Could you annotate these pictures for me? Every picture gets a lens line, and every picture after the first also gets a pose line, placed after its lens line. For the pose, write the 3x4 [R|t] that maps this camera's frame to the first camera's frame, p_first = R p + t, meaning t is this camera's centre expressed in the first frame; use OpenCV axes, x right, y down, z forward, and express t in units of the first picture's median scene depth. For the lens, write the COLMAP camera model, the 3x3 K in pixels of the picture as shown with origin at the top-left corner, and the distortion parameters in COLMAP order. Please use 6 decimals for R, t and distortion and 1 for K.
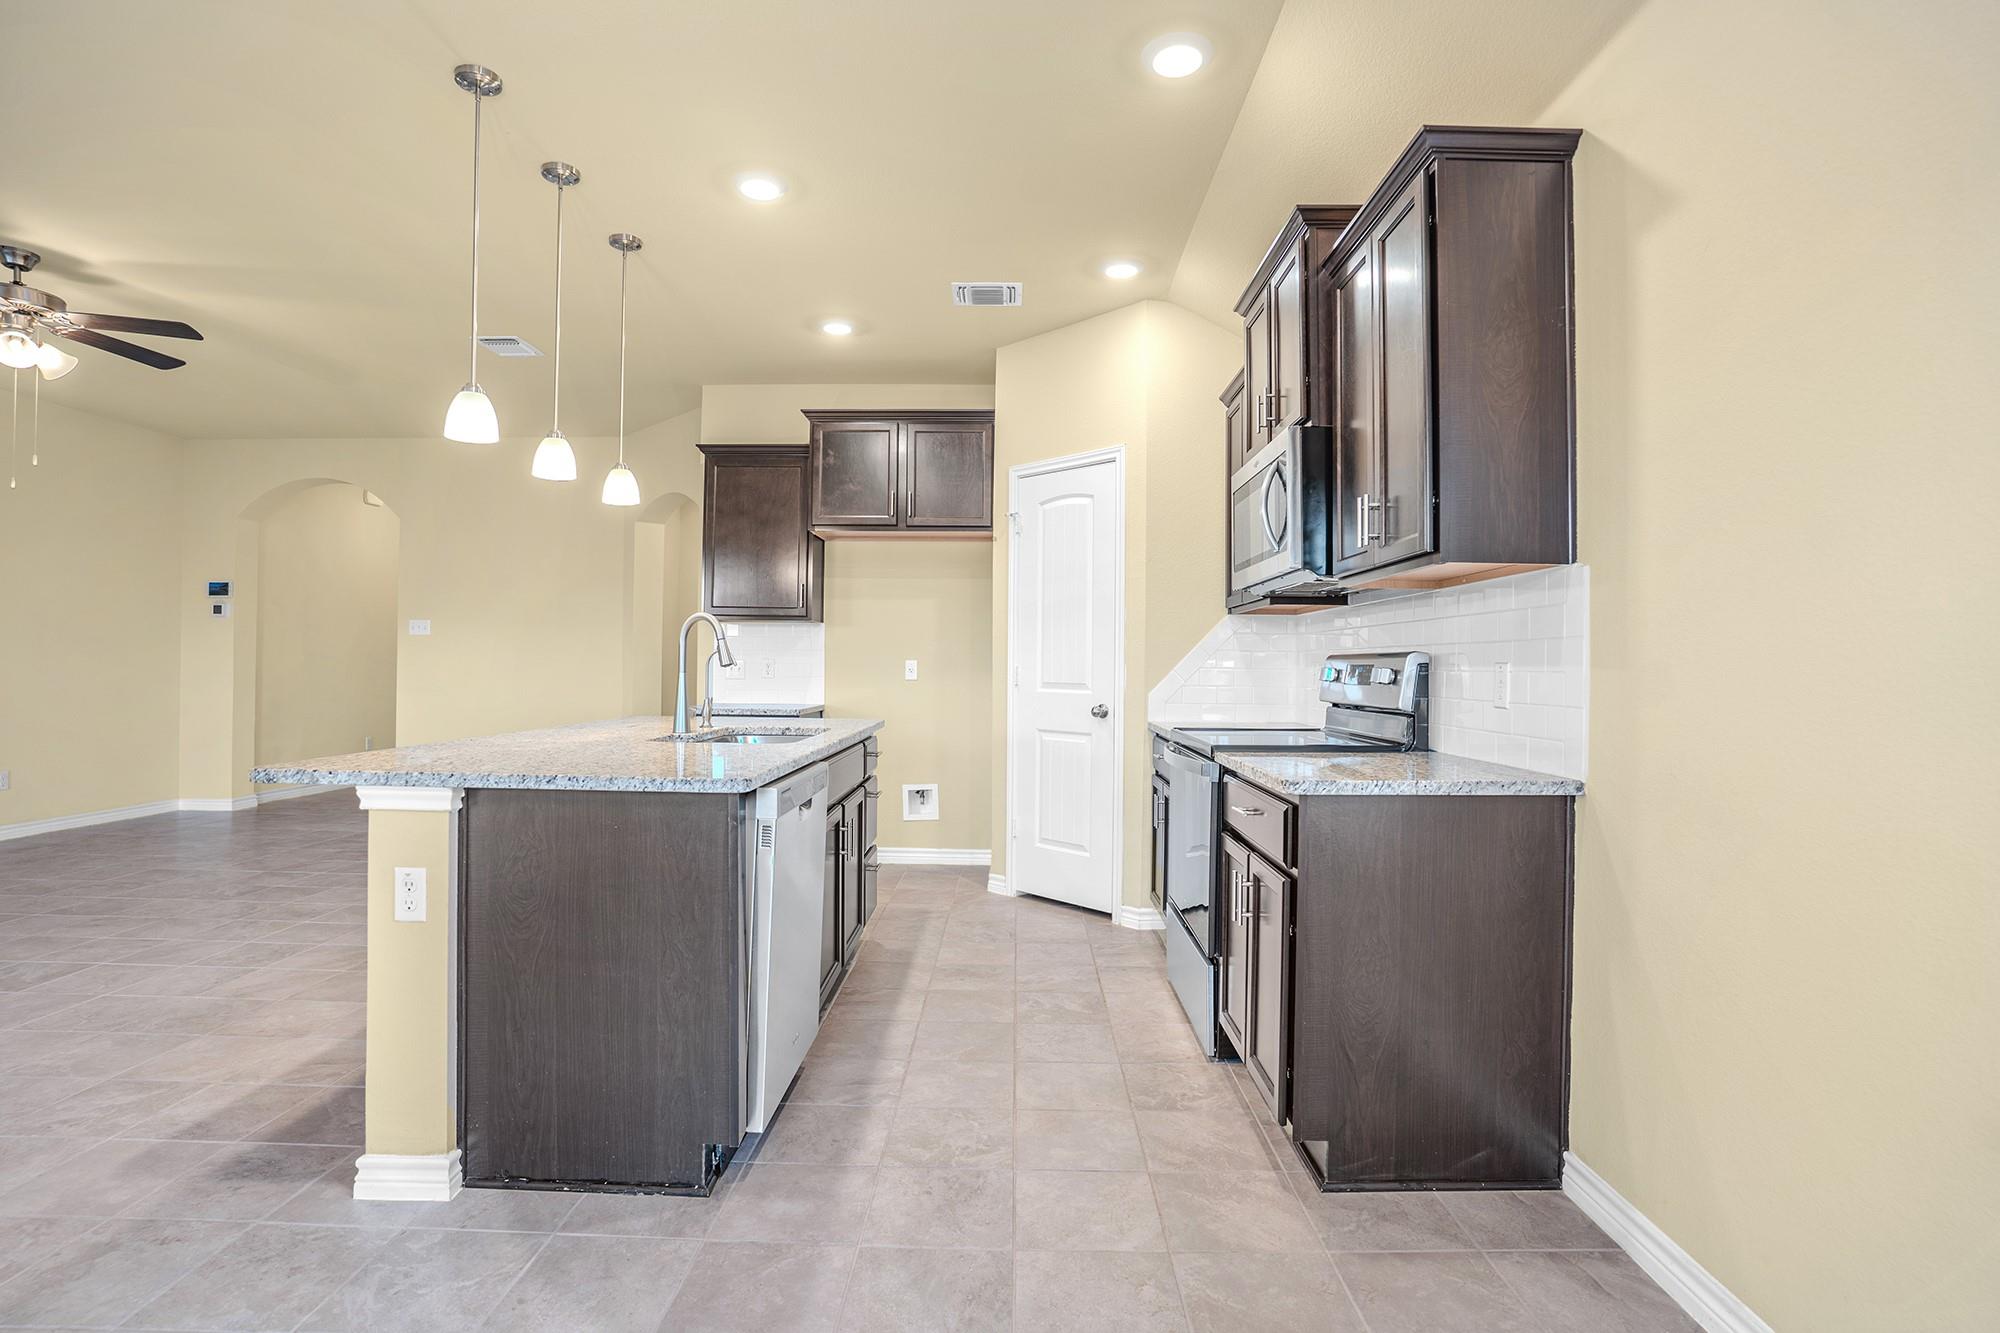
lens RADIAL K [[977.8, 0, 1004.3], [0, 977.8, 654.7], [0, 0, 1]] dist [-0.077136, 0.033572]
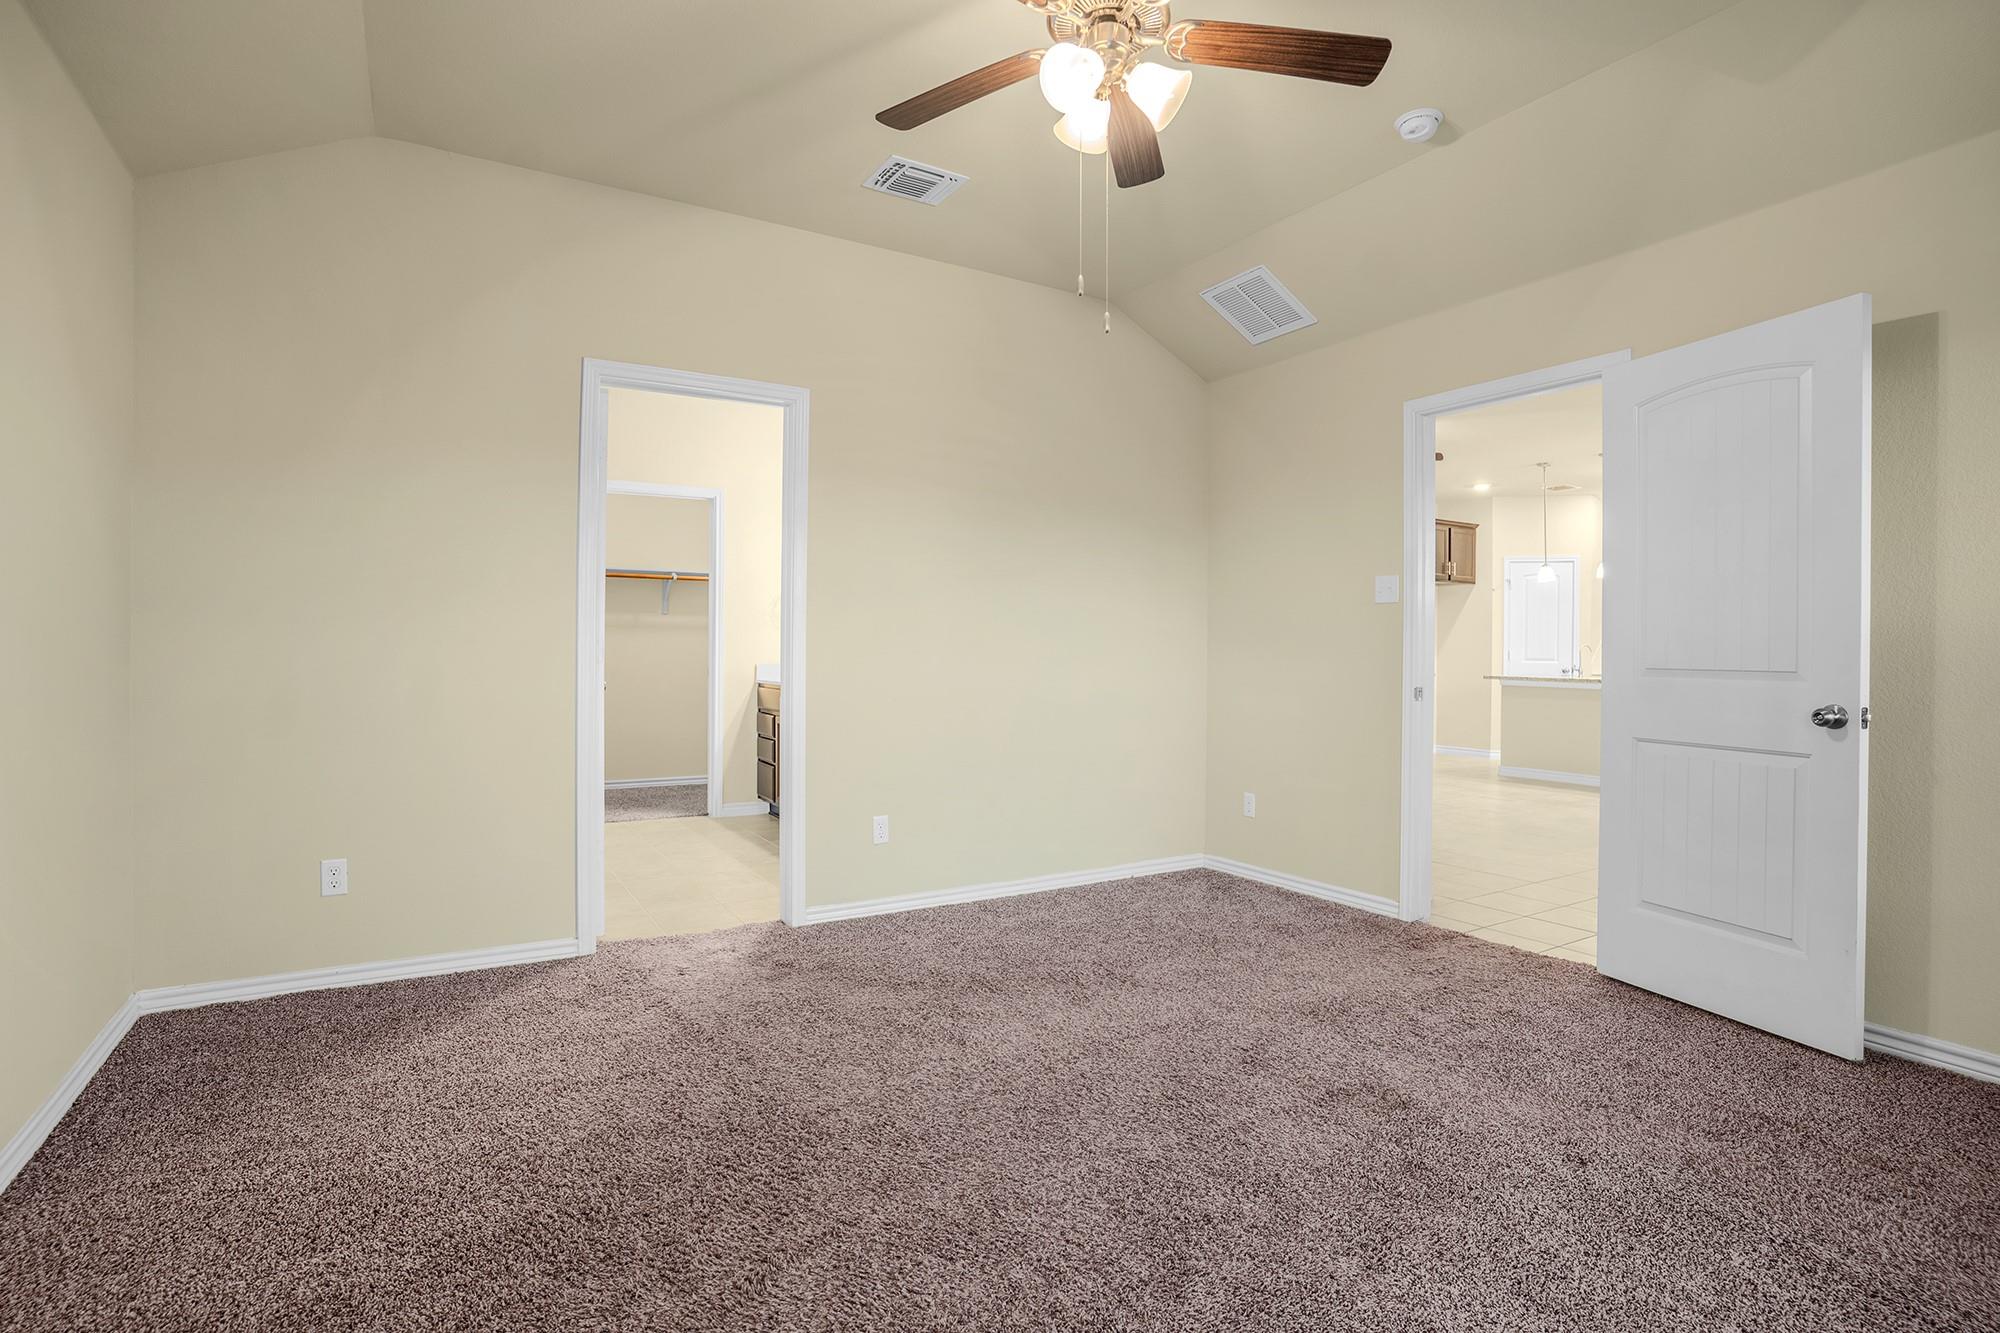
lens RADIAL K [[977.8, 0, 1004.3], [0, 977.8, 654.7], [0, 0, 1]] dist [-0.077136, 0.033572]
pose [[0.844813, -0.005766, 0.535031, -3.834409], [-0.004931, 0.999816, 0.018560, -0.025665], [-0.535039, -0.018318, 0.844629, -0.327234]]
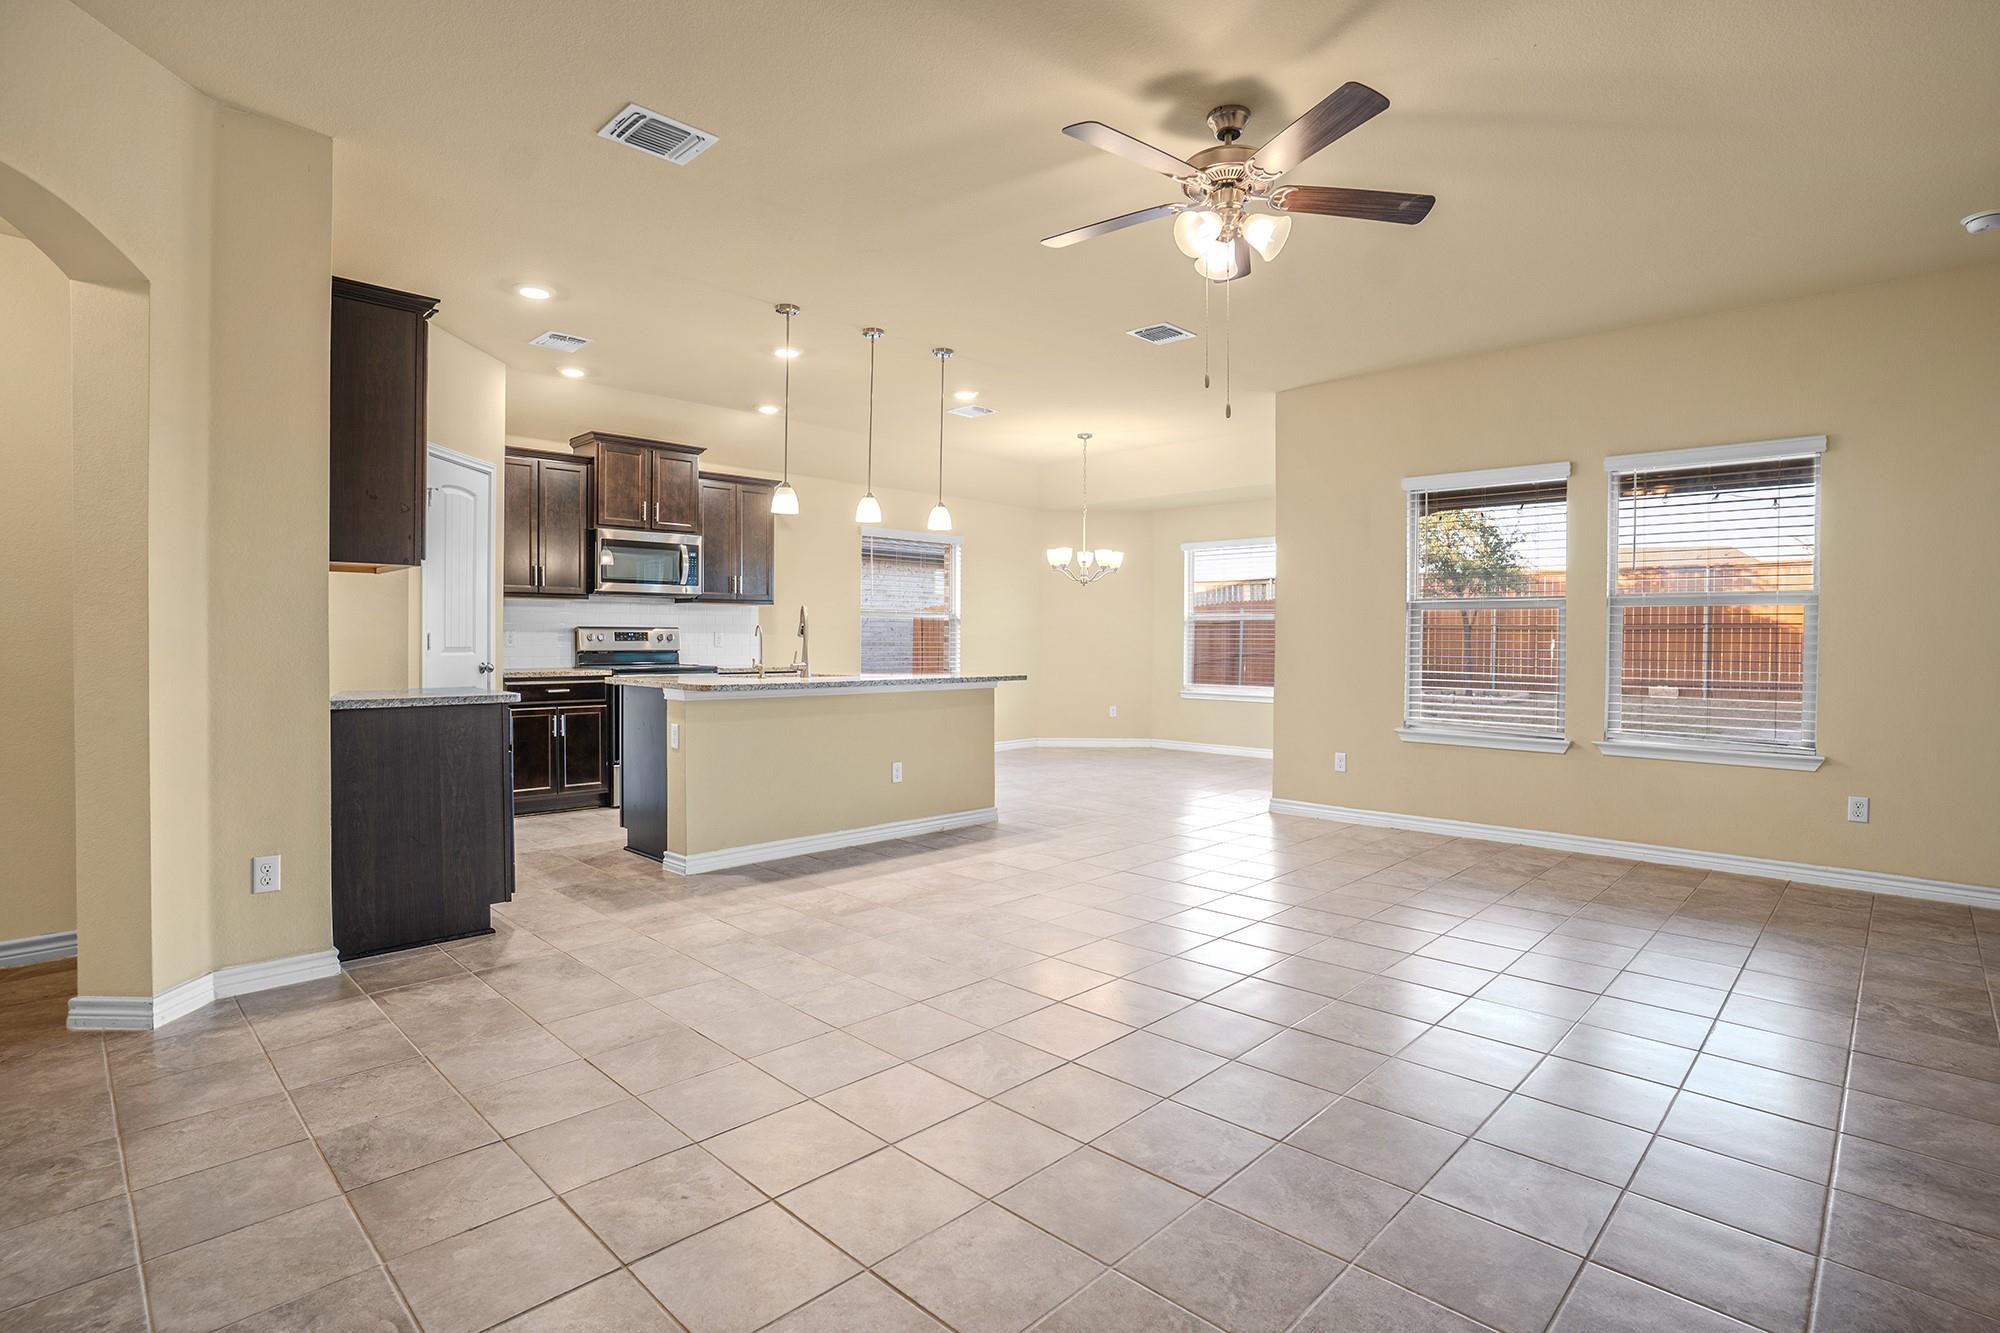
lens RADIAL K [[977.8, 0, 1004.3], [0, 977.8, 654.7], [0, 0, 1]] dist [-0.077136, 0.033572]
pose [[-0.725470, -0.026181, 0.687756, -2.170680], [-0.020945, 0.999653, 0.015960, 0.010417], [-0.687935, -0.002827, -0.725767, 2.494070]]
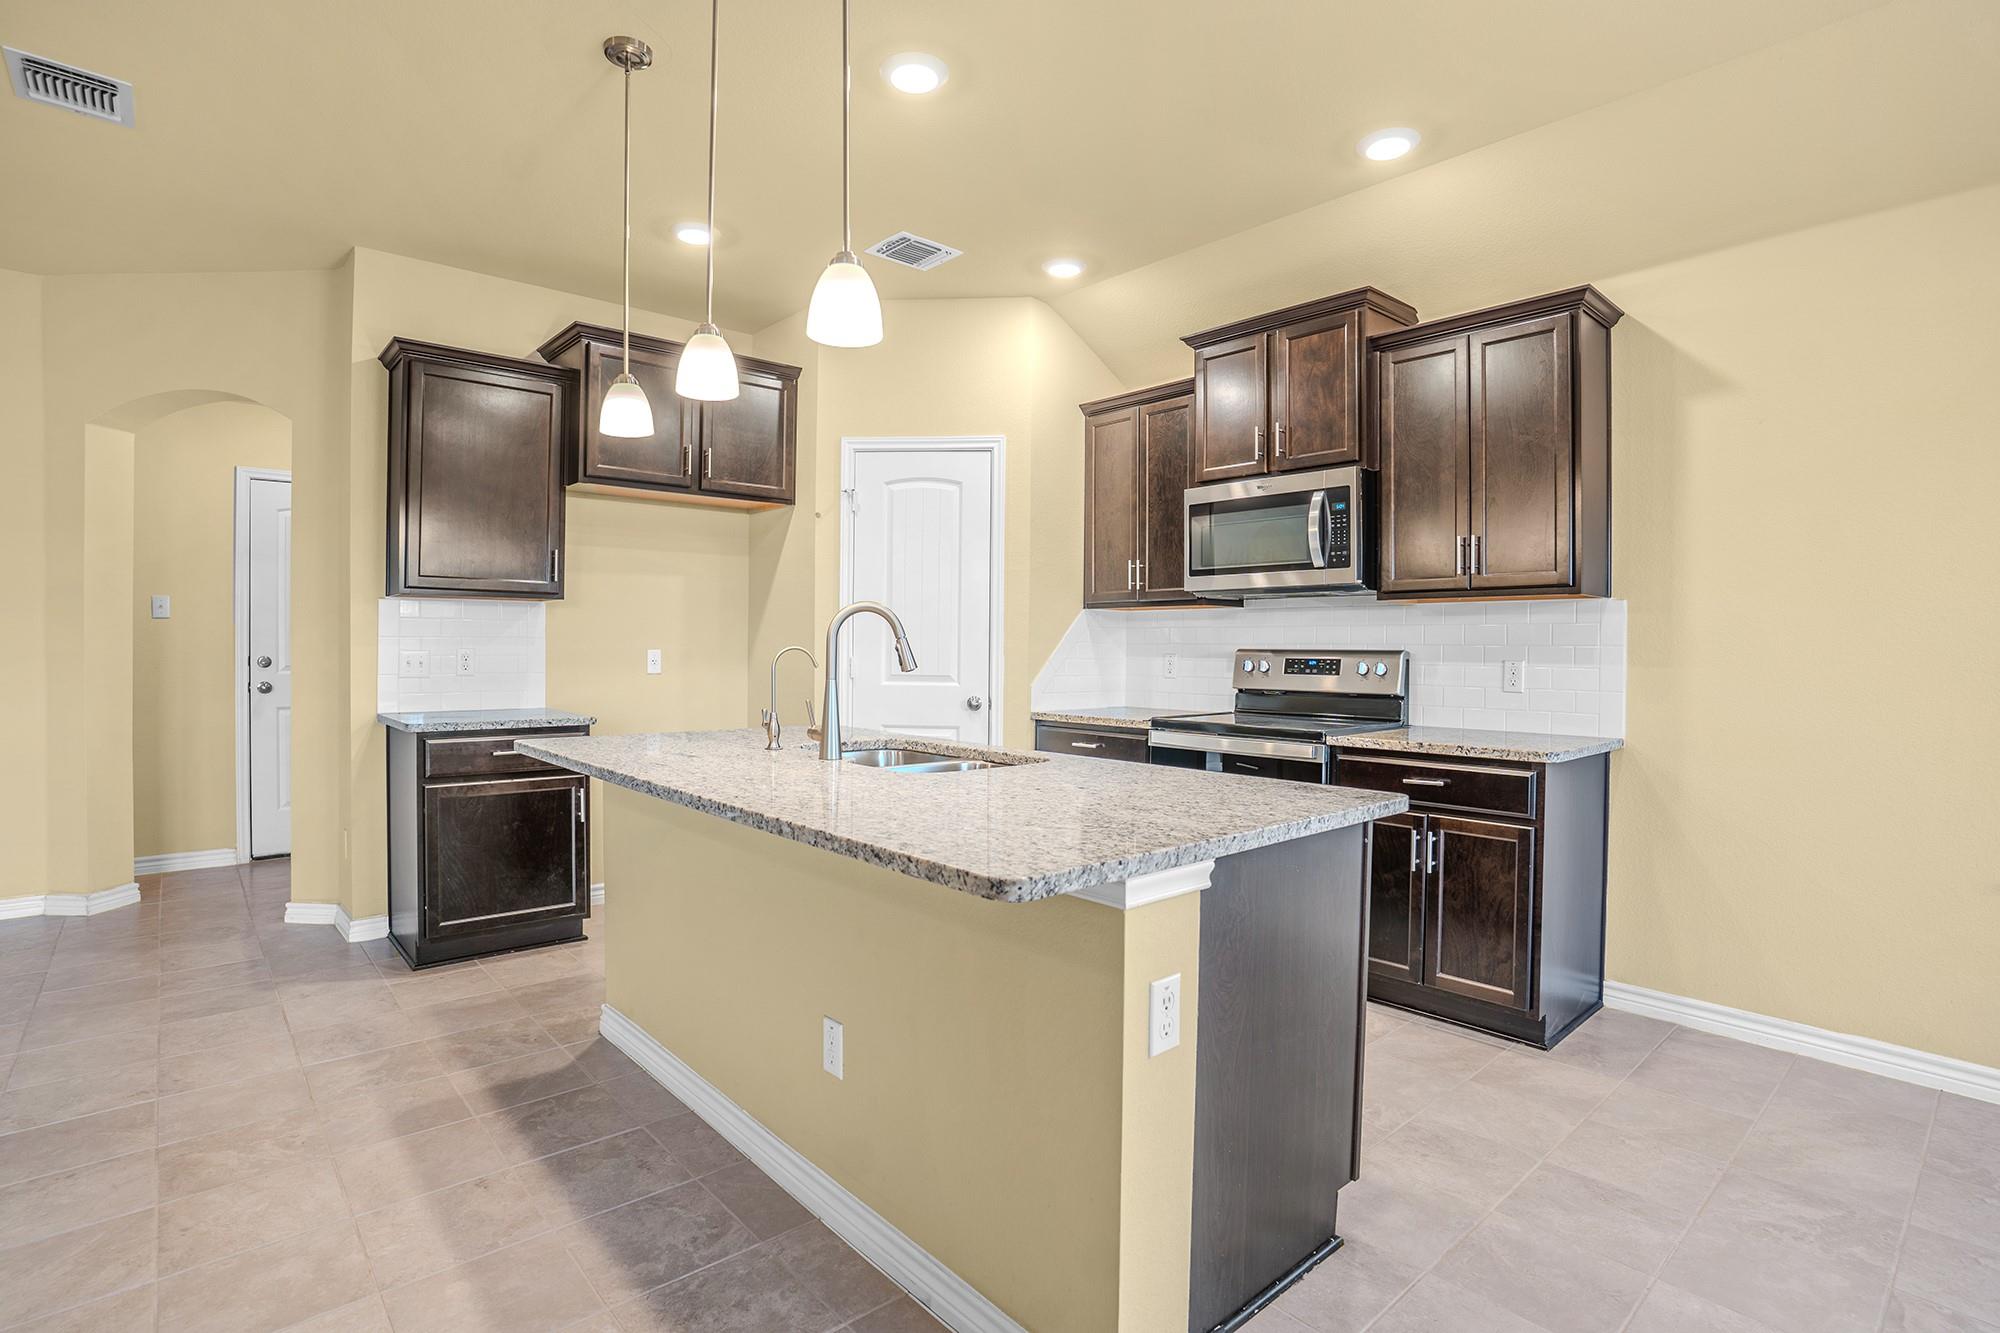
lens RADIAL K [[977.8, 0, 1004.3], [0, 977.8, 654.7], [0, 0, 1]] dist [-0.077136, 0.033572]
pose [[0.735720, -0.008951, 0.677227, -0.947232], [-0.009034, 0.999694, 0.023028, -0.025209], [-0.677226, -0.023061, 0.735414, 0.439566]]
